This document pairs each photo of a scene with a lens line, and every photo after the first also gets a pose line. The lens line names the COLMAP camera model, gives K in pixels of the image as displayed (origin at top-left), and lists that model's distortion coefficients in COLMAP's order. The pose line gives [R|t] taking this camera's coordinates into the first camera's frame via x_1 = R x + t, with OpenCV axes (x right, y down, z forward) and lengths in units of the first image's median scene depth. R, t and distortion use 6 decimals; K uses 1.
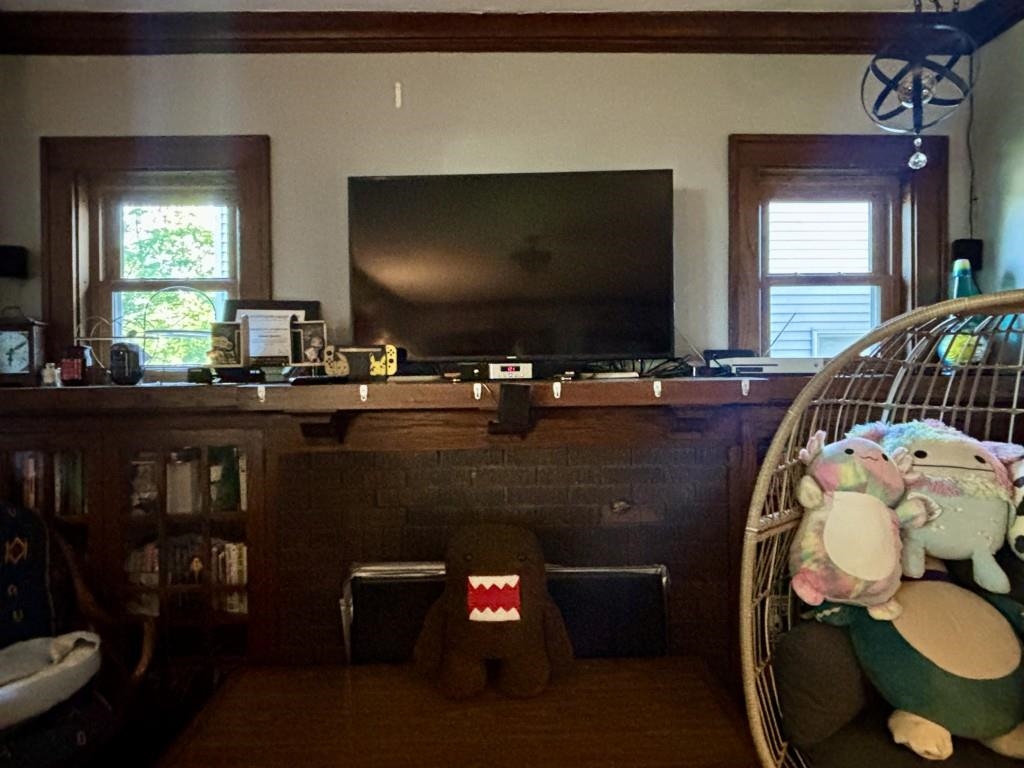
lens RADIAL K [[610.9, 0, 508.9], [0, 610.9, 386.1], [0, 0, 1]] dist [-0.004889, -0.006276]
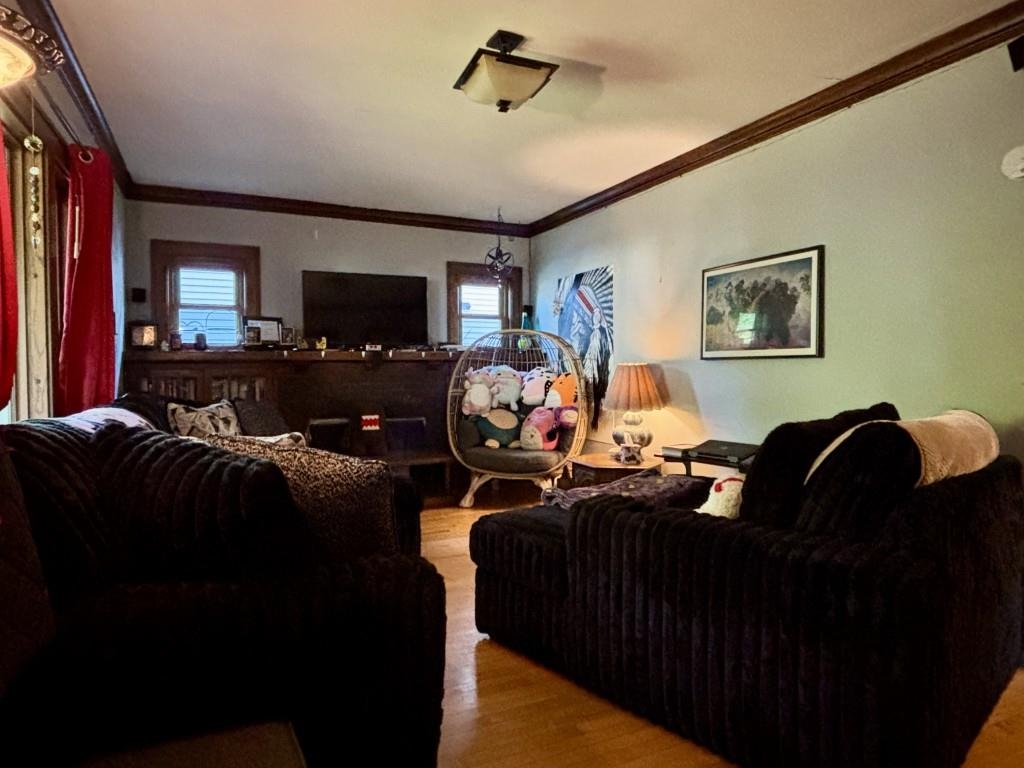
lens RADIAL K [[610.9, 0, 511.4], [0, 610.9, 387.4], [0, 0, 1]] dist [-0.004889, -0.006276]
pose [[0.912402, -0.007600, 0.409225, -0.536986], [0.000960, 0.999865, 0.016430, 0.107035], [-0.409295, -0.014598, 0.912285, -1.754302]]
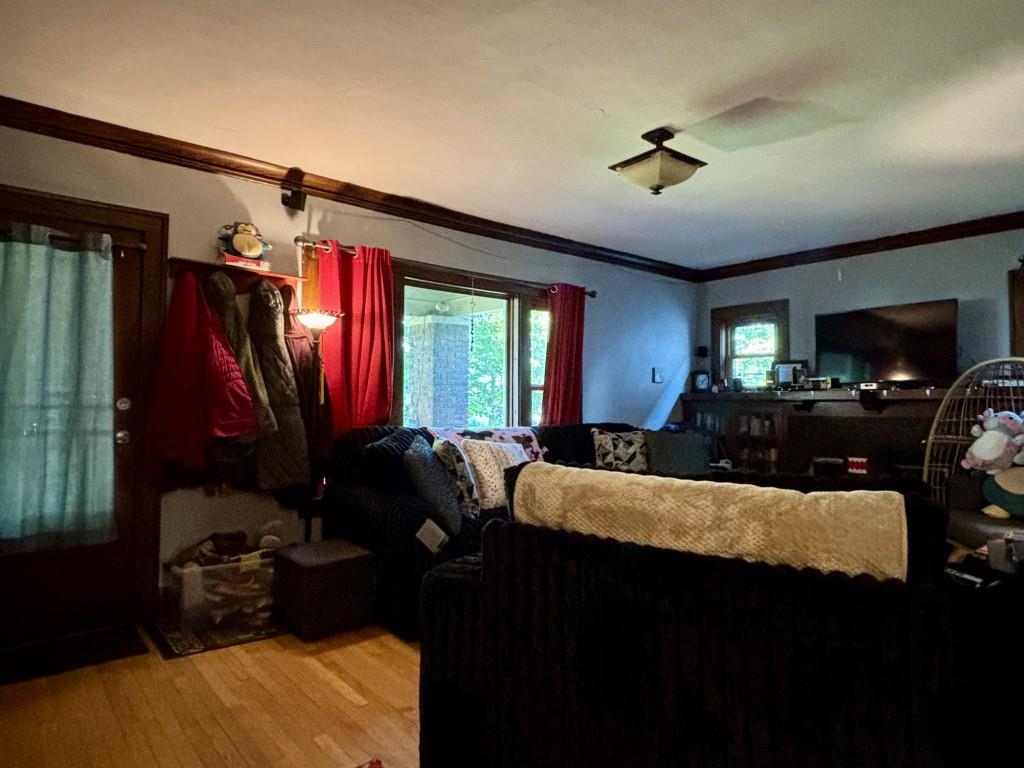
lens RADIAL K [[610.9, 0, 492.7], [0, 610.9, 370.9], [0, 0, 1]] dist [-0.004889, -0.006276]
pose [[0.601403, -0.028279, -0.798445, 1.066682], [-0.022486, 0.998378, -0.052296, 0.079553], [0.798629, 0.049405, 0.599792, -1.803779]]
